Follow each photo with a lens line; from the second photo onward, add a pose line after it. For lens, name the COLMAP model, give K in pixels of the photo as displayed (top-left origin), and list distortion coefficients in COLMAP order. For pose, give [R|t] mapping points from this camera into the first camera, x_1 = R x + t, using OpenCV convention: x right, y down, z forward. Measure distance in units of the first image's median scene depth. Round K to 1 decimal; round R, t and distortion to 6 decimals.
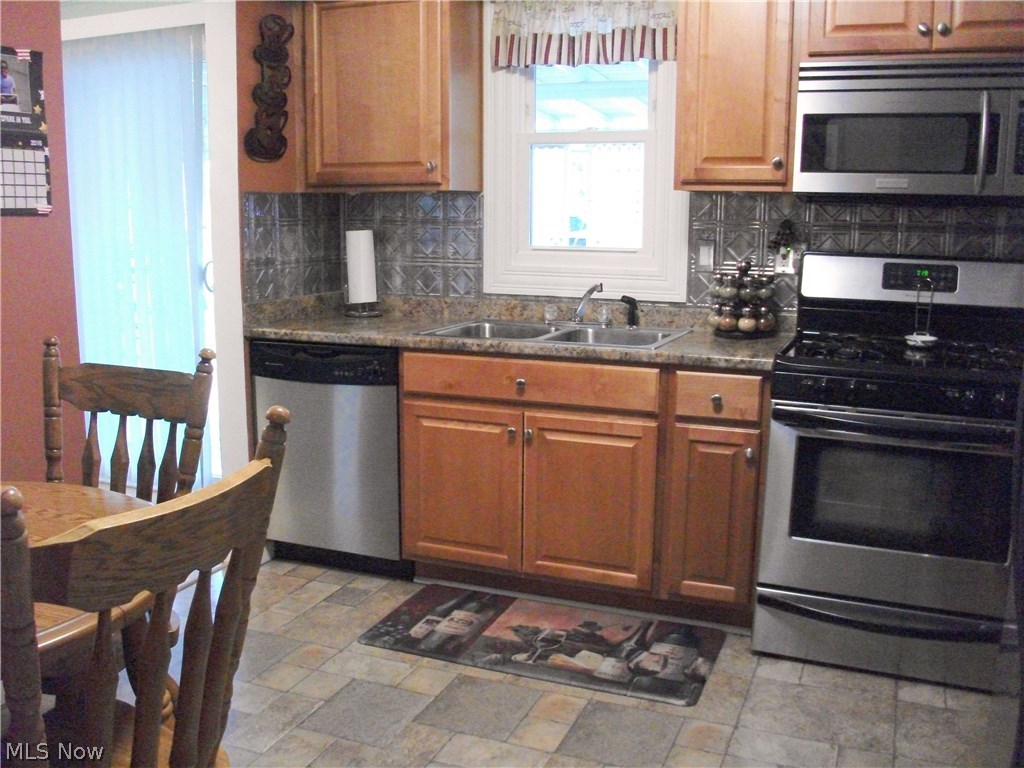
lens RADIAL K [[962.2, 0, 512.0], [0, 962.2, 384.0], [0, 0, 1]] dist [-0.159350, 0.100060]
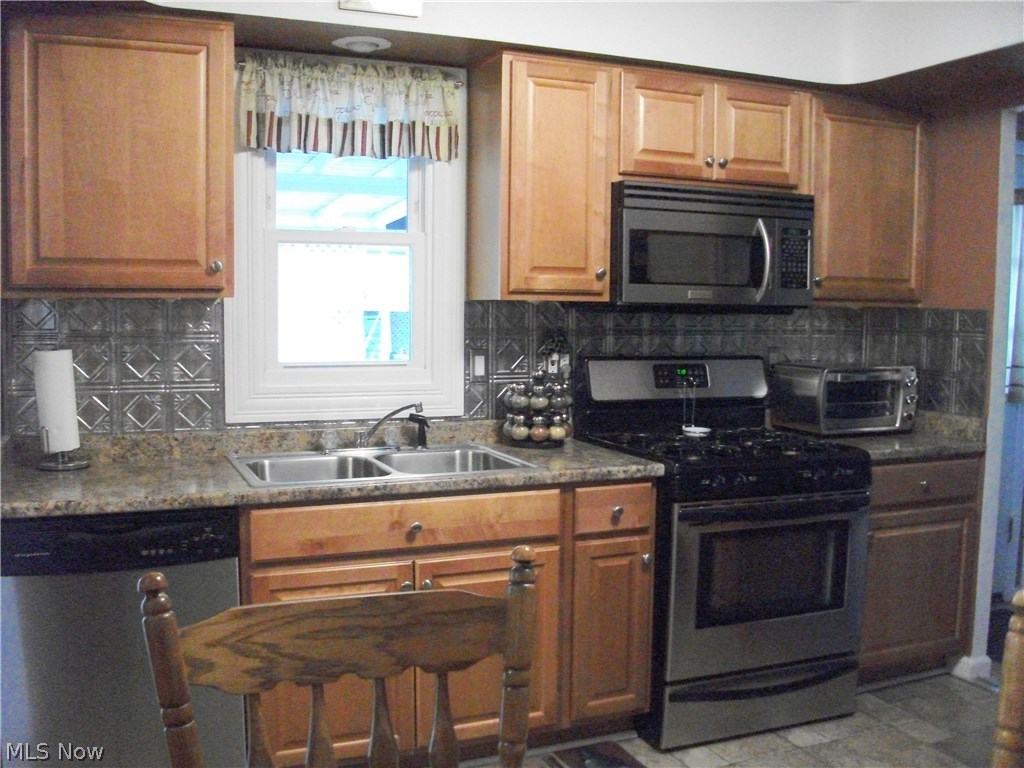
lens RADIAL K [[962.2, 0, 512.0], [0, 962.2, 384.0], [0, 0, 1]] dist [-0.159350, 0.100060]
pose [[0.706504, -0.055323, 0.705543, -0.489829], [0.120371, 0.991807, -0.042765, -0.075444], [-0.697397, 0.115141, 0.707375, 0.312391]]
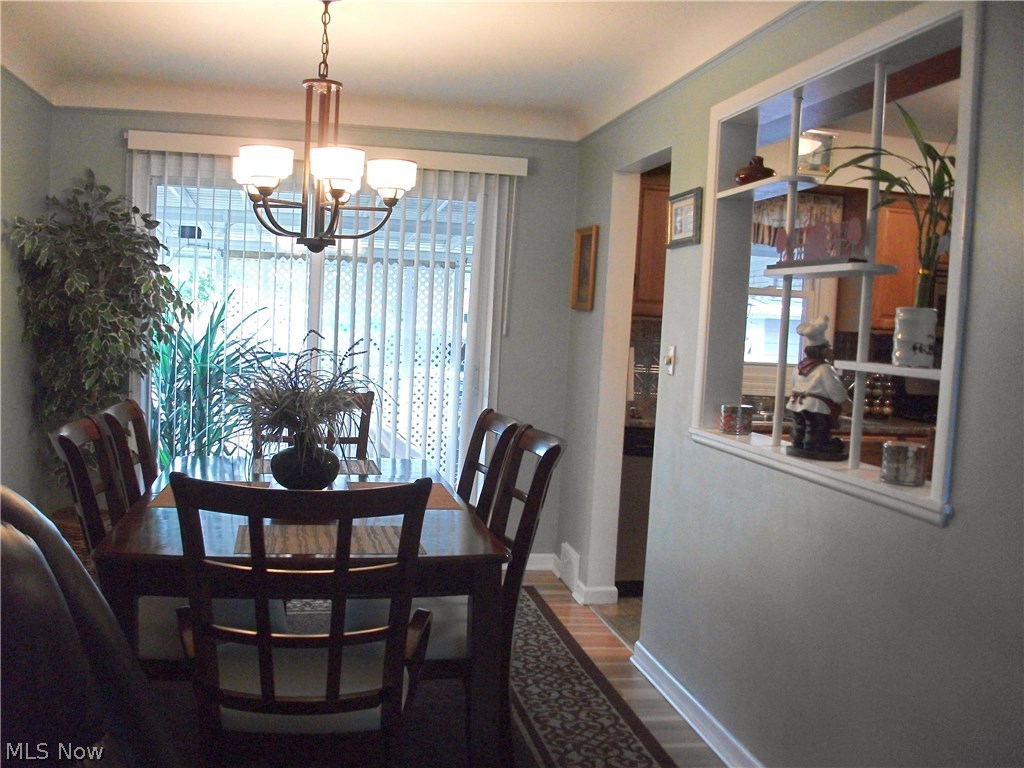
lens RADIAL K [[962.2, 0, 512.0], [0, 962.2, 384.0], [0, 0, 1]] dist [-0.159350, 0.100060]
pose [[0.836324, -0.000261, 0.548236, -1.236563], [0.053968, 0.995182, -0.081854, -0.007781], [-0.545573, 0.098044, 0.832308, -0.044263]]
